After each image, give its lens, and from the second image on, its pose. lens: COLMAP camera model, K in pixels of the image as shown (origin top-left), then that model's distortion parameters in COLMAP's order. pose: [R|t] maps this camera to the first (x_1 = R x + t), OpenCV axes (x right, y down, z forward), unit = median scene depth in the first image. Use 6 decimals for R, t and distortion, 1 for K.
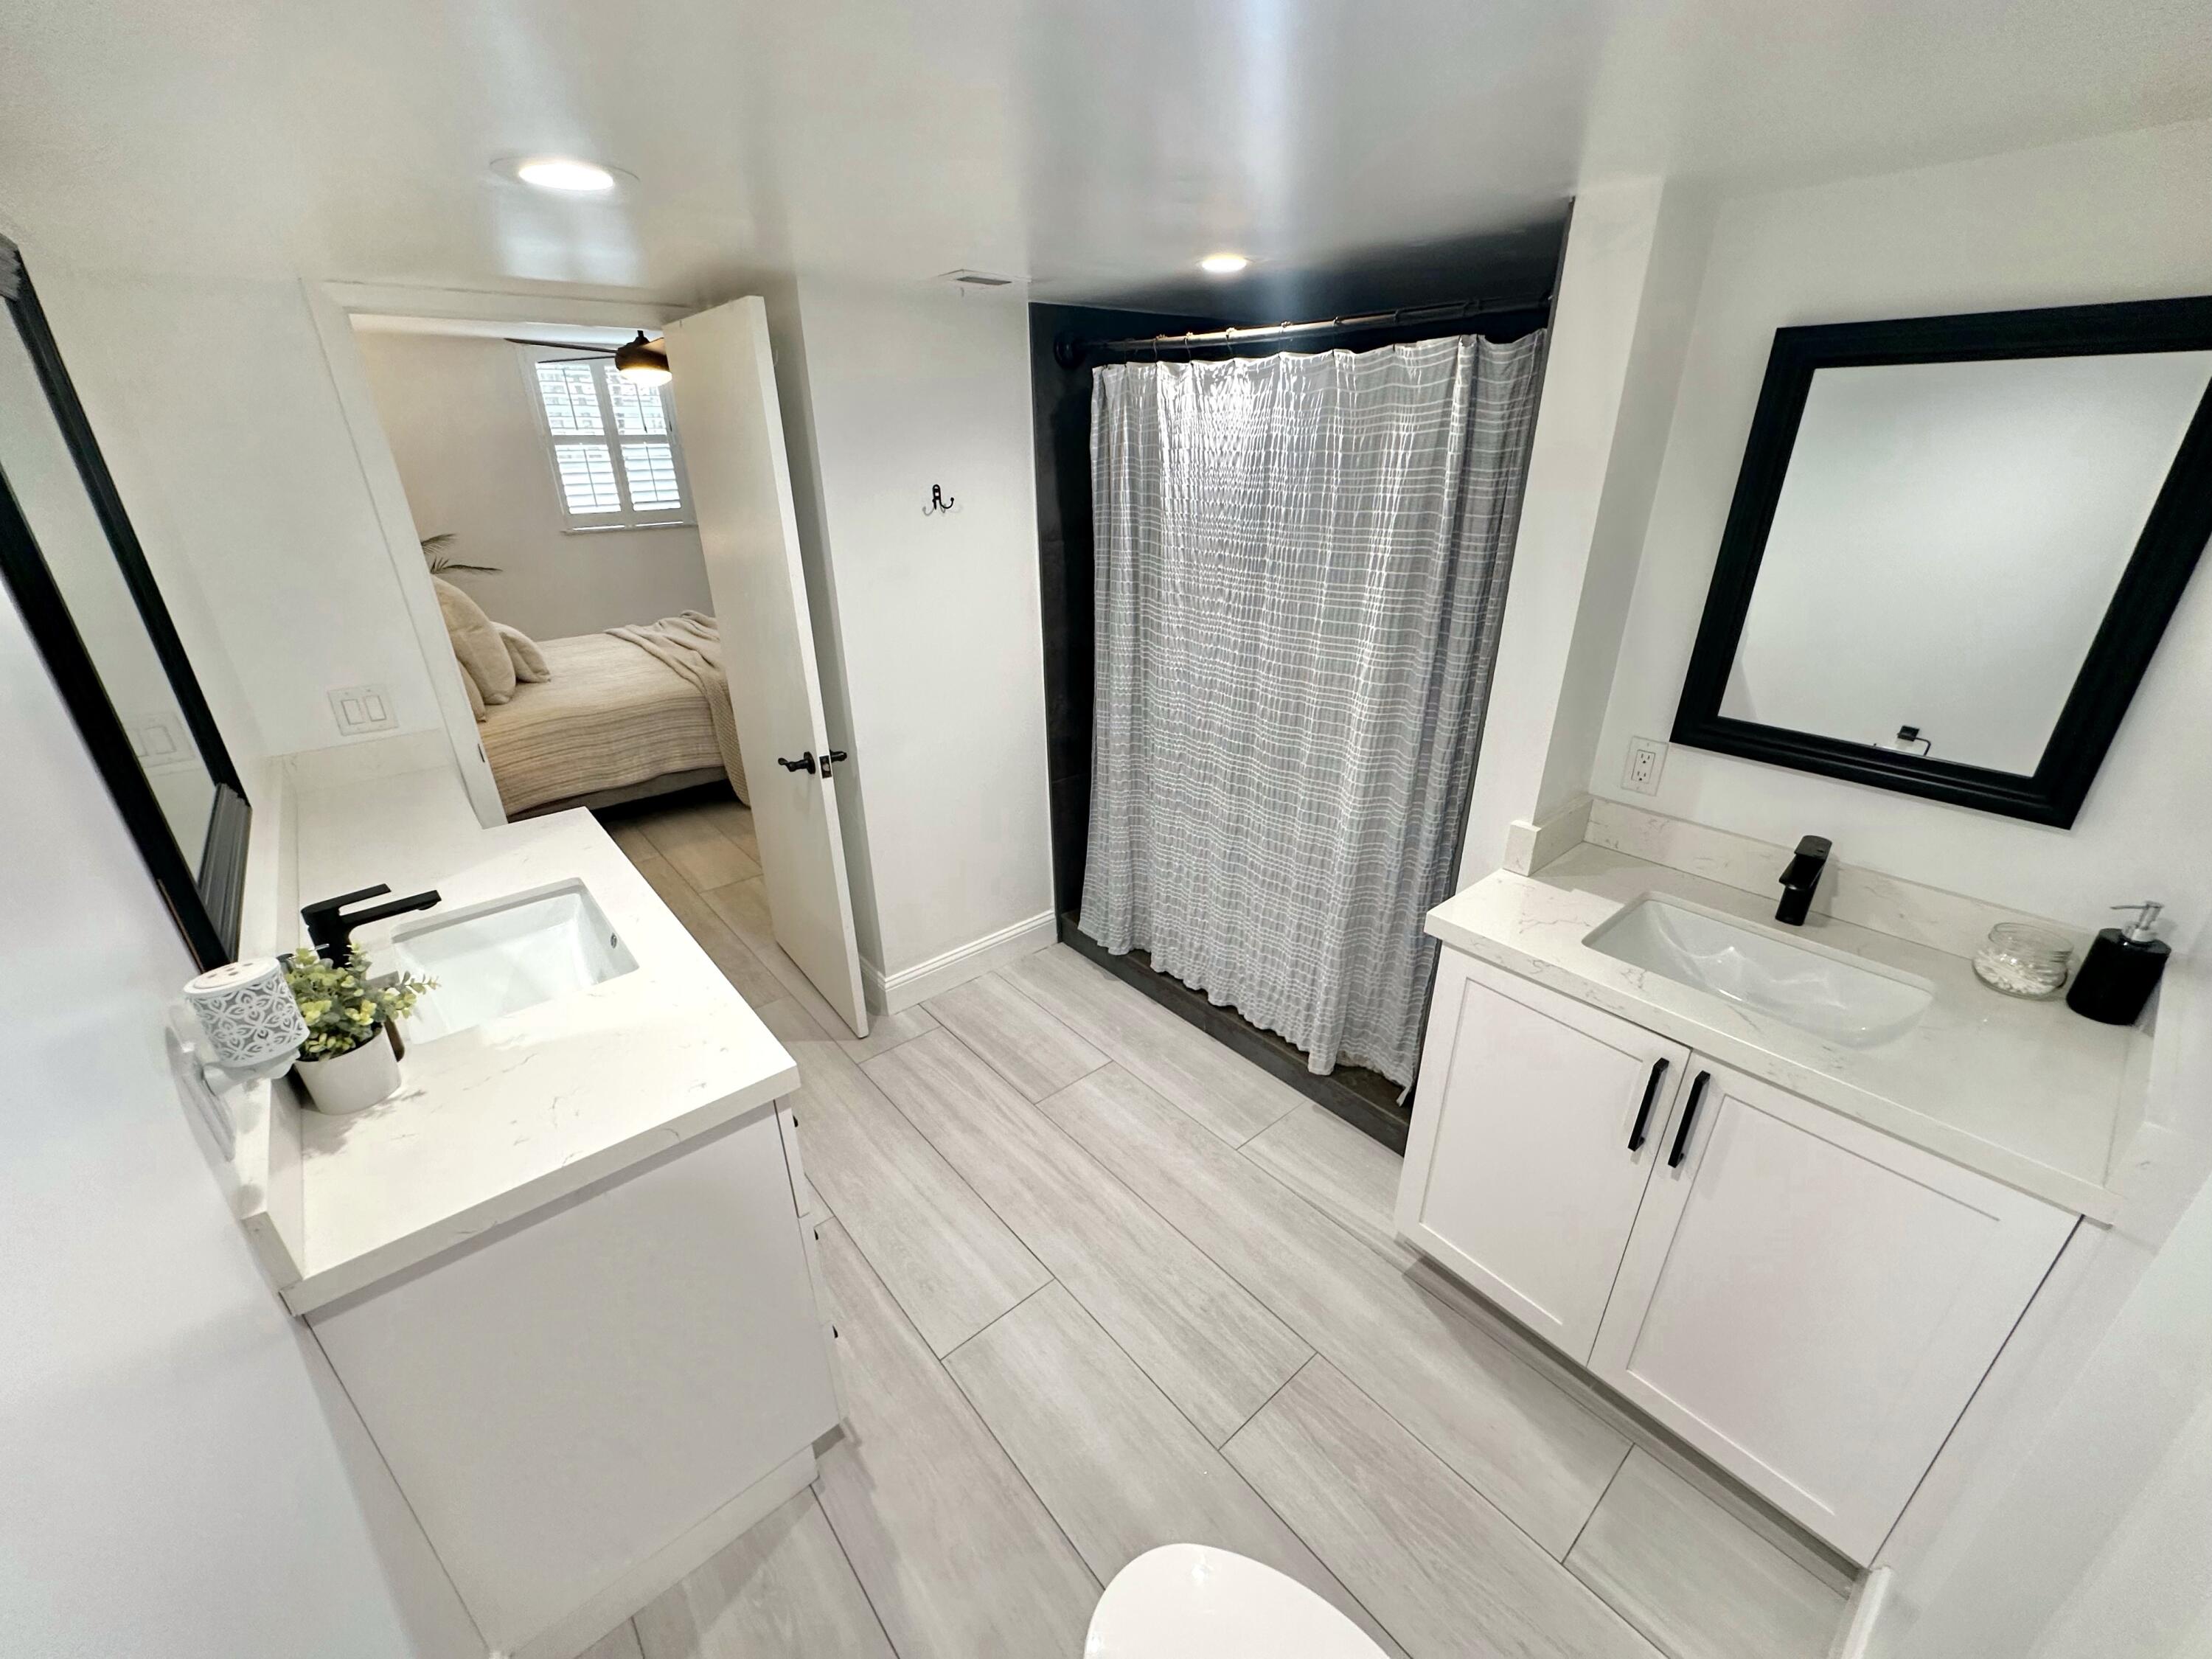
lens RADIAL K [[885.2, 0, 1113.9], [0, 885.2, 830.0], [0, 0, 1]] dist [0.001487, 0.000355]
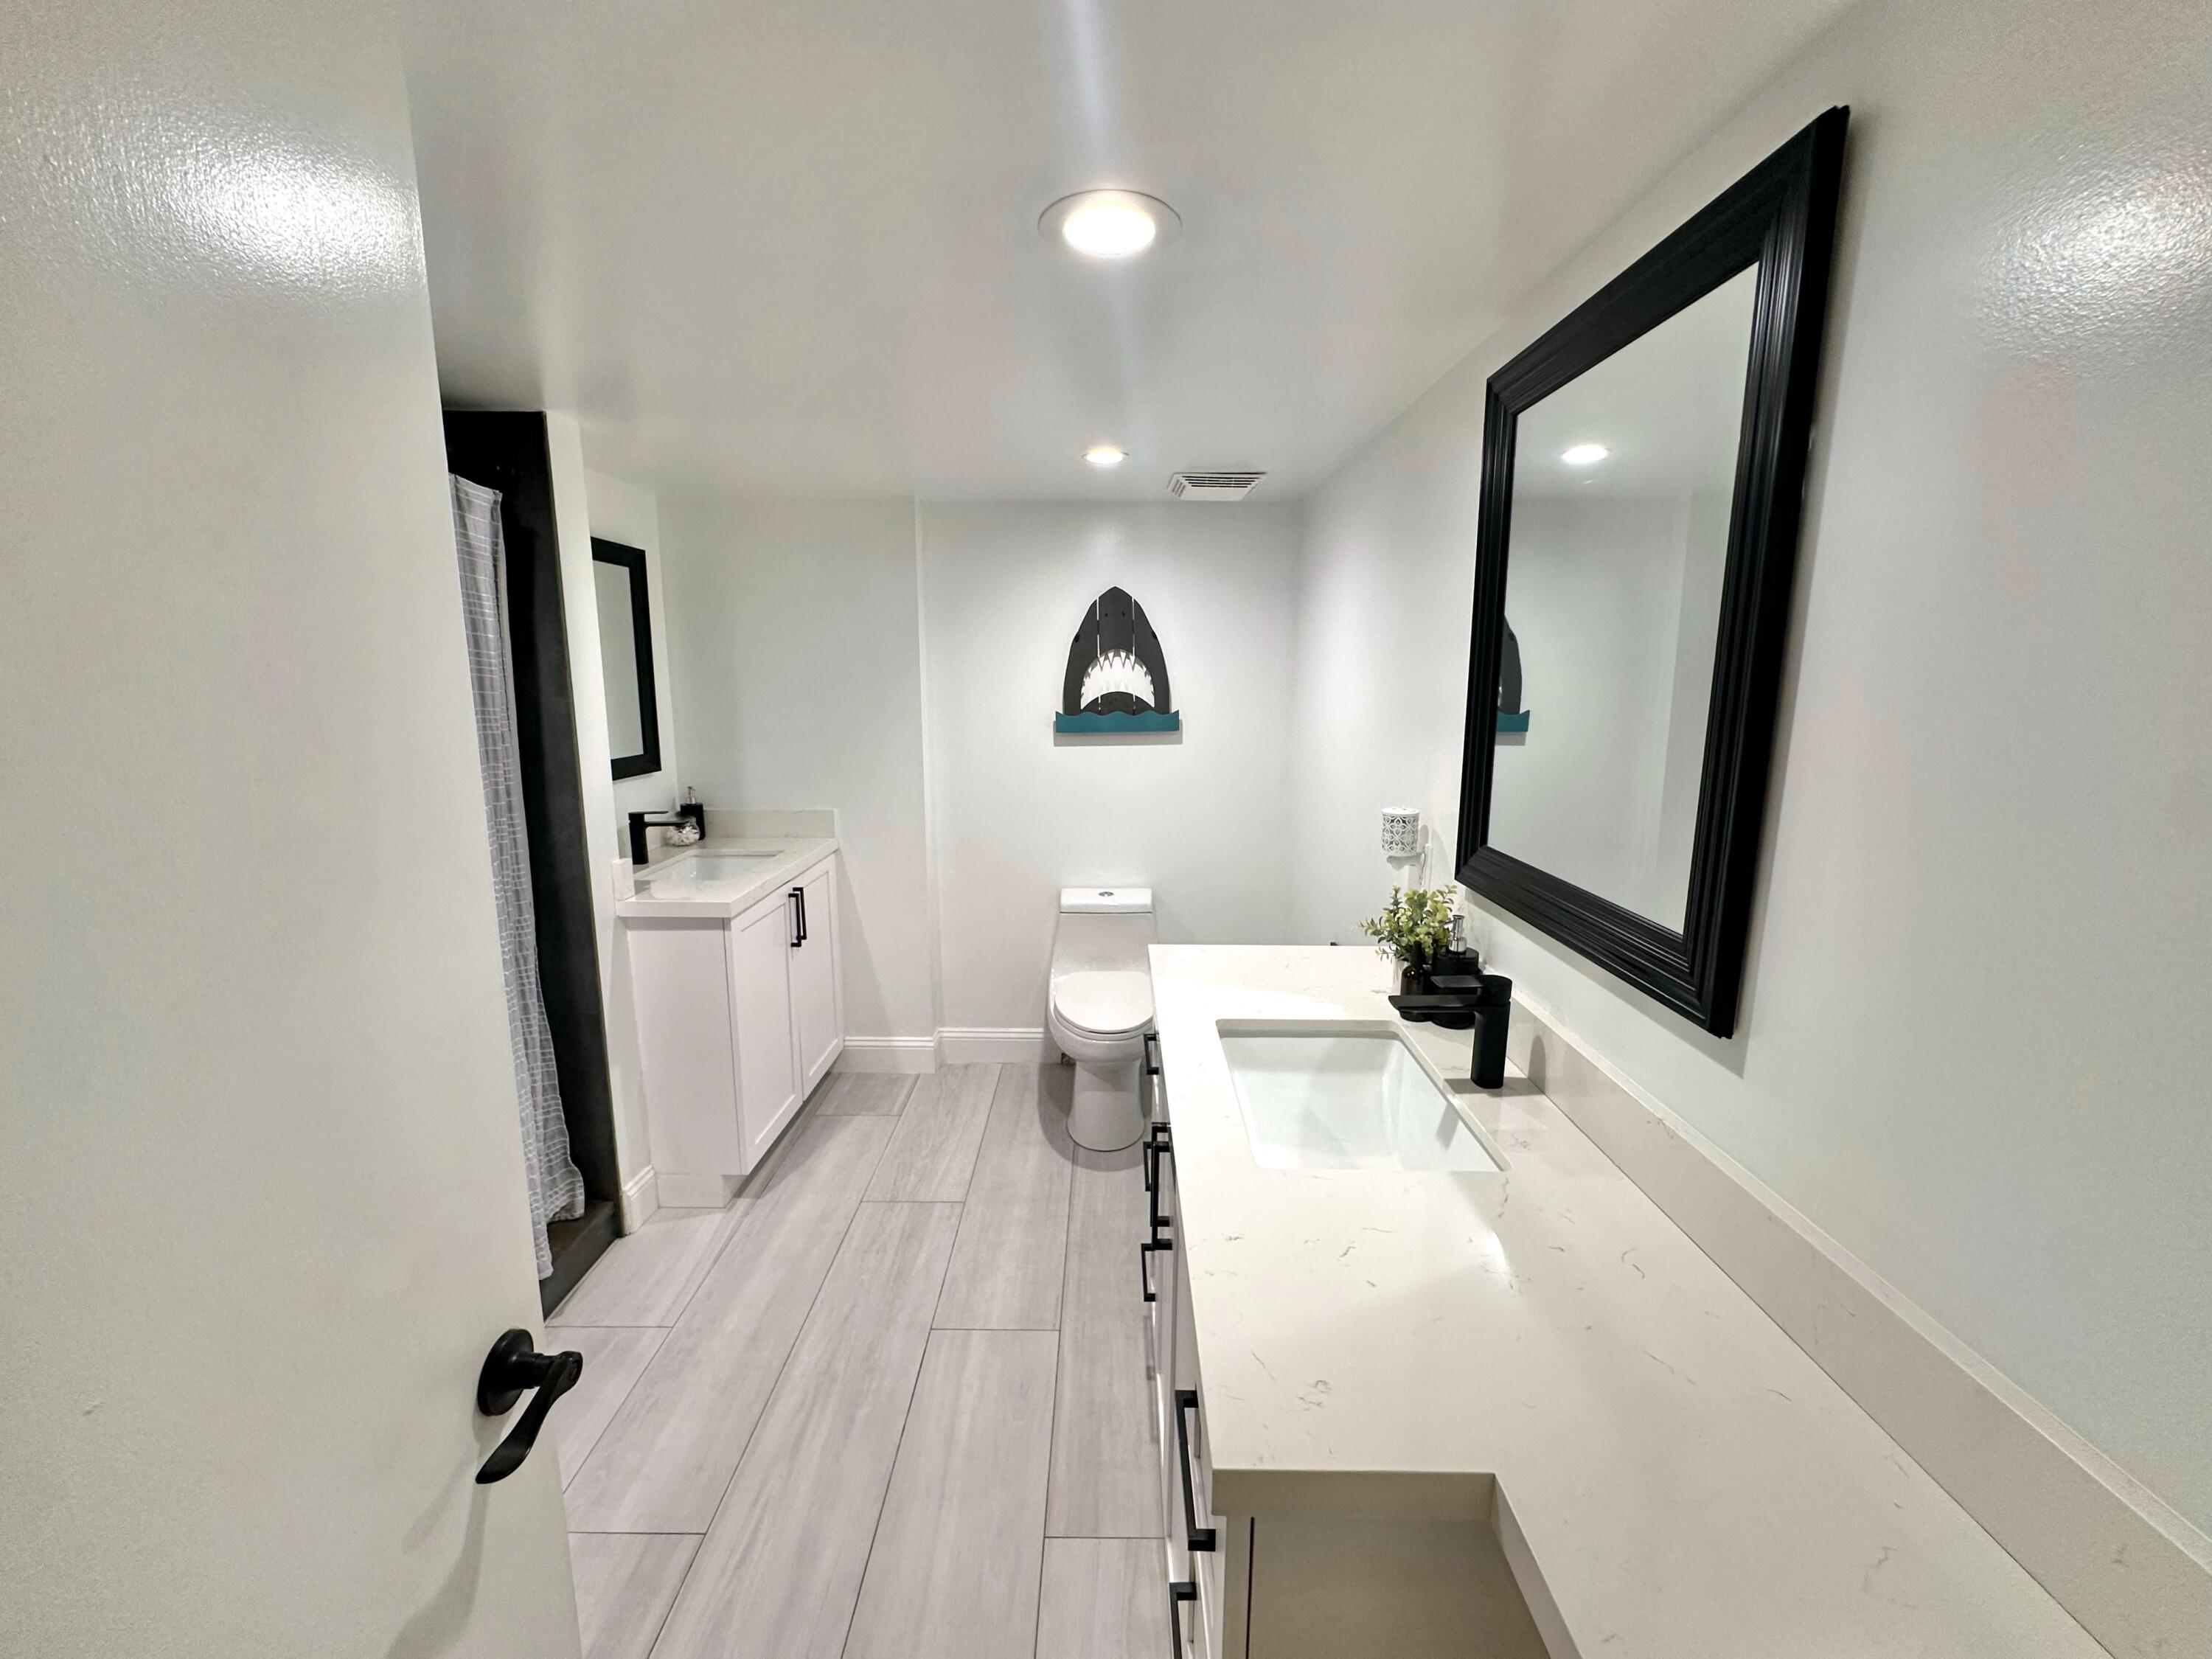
lens RADIAL K [[885.2, 0, 1113.9], [0, 885.2, 830.0], [0, 0, 1]] dist [0.001487, 0.000355]
pose [[-0.759756, -0.106929, 0.641355, -0.808036], [0.267237, 0.847870, 0.457931, -0.388909], [-0.592752, 0.519310, -0.615599, 1.185342]]
